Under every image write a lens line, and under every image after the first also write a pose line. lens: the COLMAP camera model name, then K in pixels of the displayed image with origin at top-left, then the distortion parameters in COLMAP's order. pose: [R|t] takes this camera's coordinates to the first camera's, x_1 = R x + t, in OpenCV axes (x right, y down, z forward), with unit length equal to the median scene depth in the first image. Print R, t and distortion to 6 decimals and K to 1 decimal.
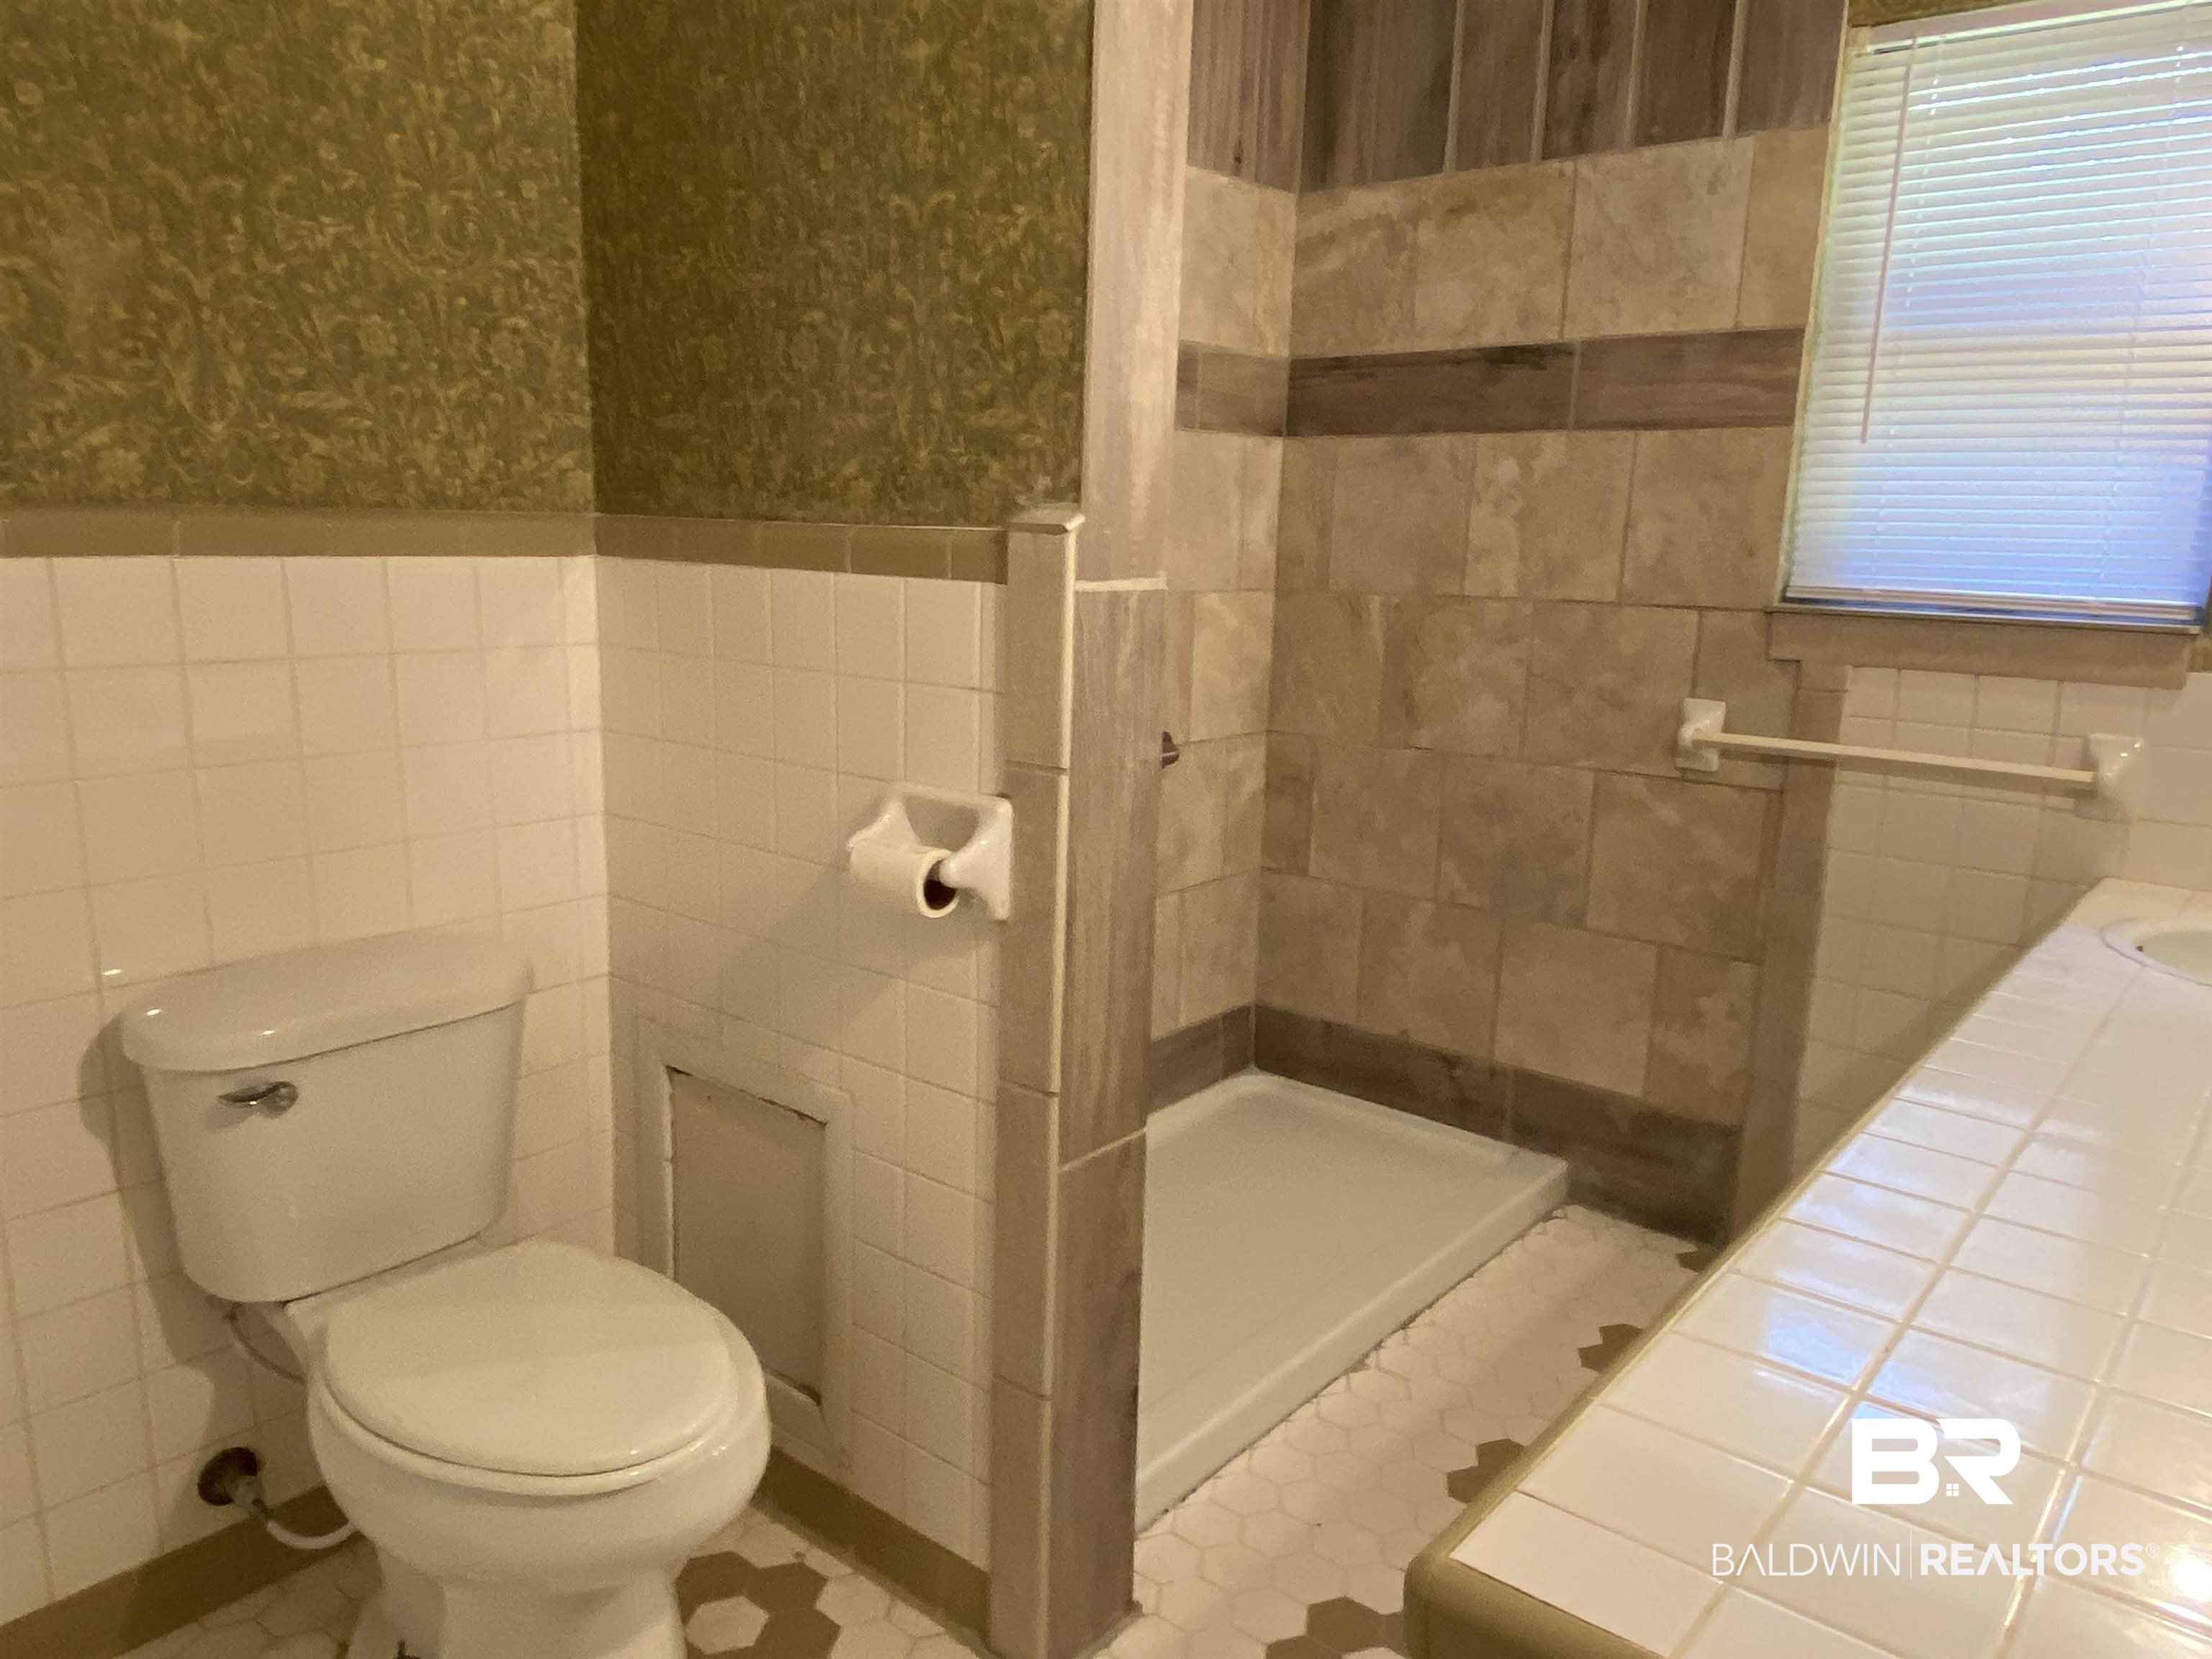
lens RADIAL K [[1549.2, 0, 1090.9], [0, 1549.2, 817.5], [0, 0, 1]] dist [0.096533, -0.119453]
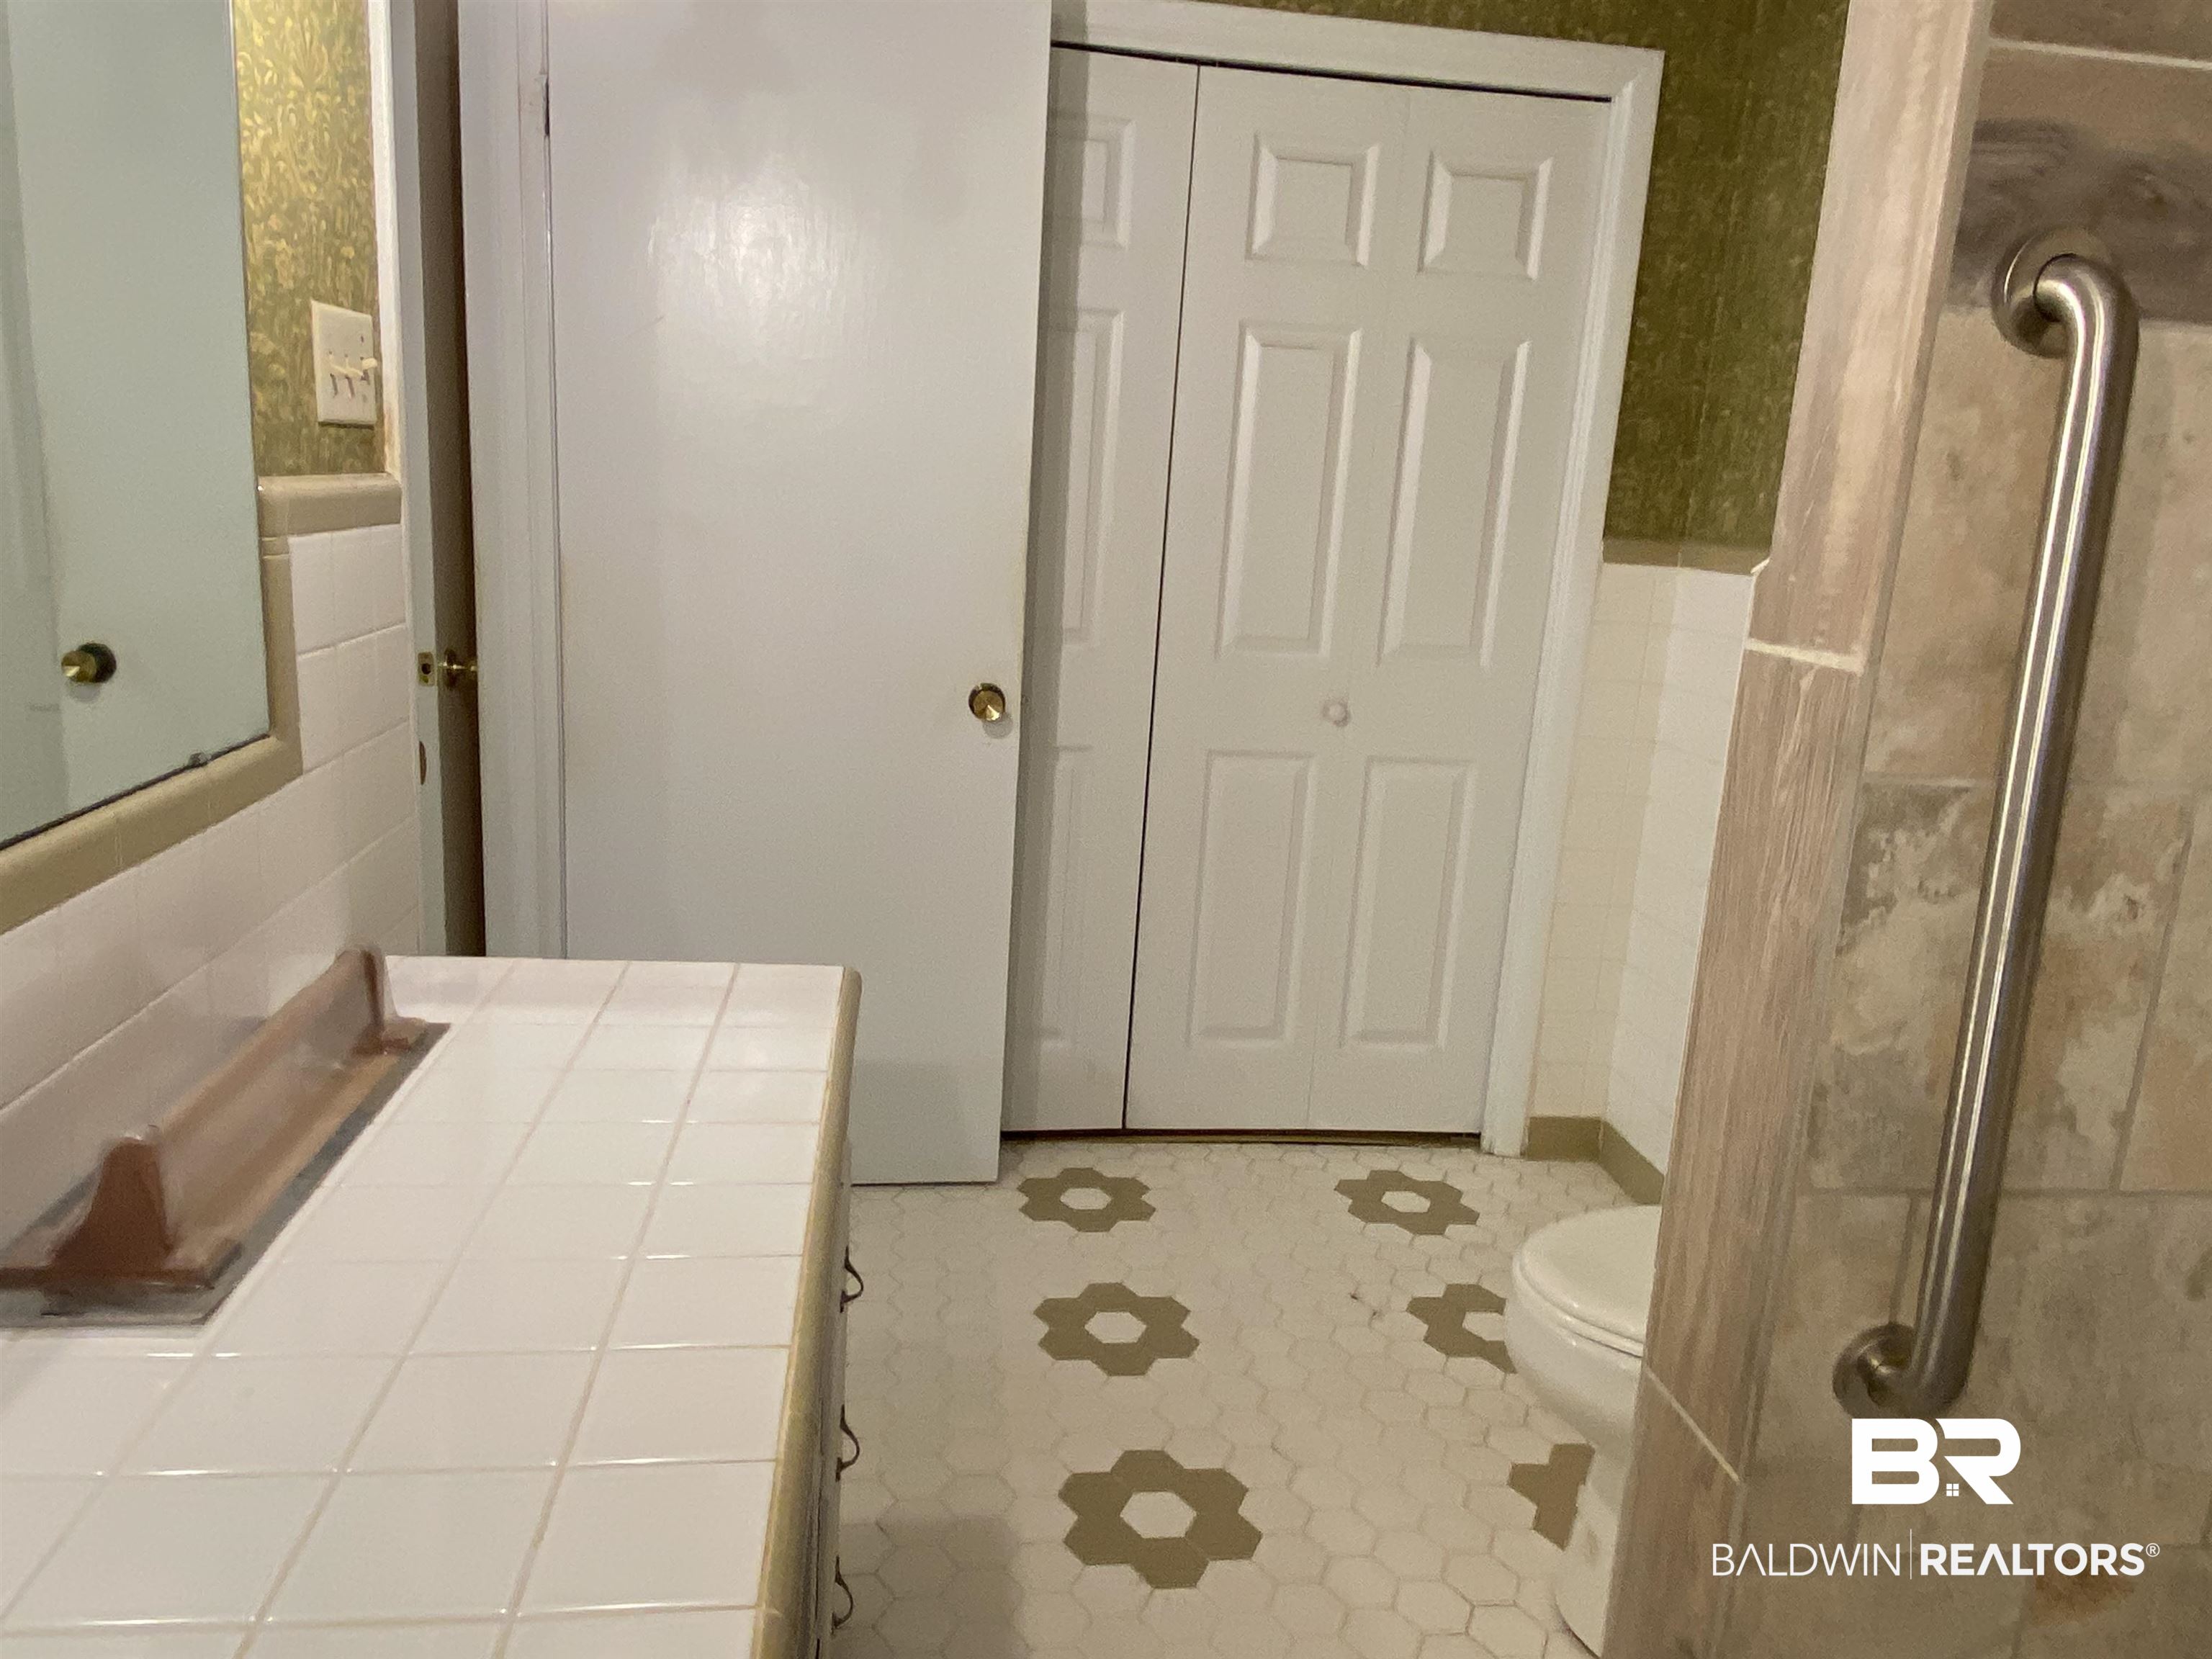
lens RADIAL K [[1549.2, 0, 1090.9], [0, 1549.2, 817.5], [0, 0, 1]] dist [0.096533, -0.119453]
pose [[-0.700353, 0.076927, -0.709639, 0.760038], [-0.212706, 0.926517, 0.310360, -0.234029], [0.681368, 0.368306, -0.632526, 1.256287]]
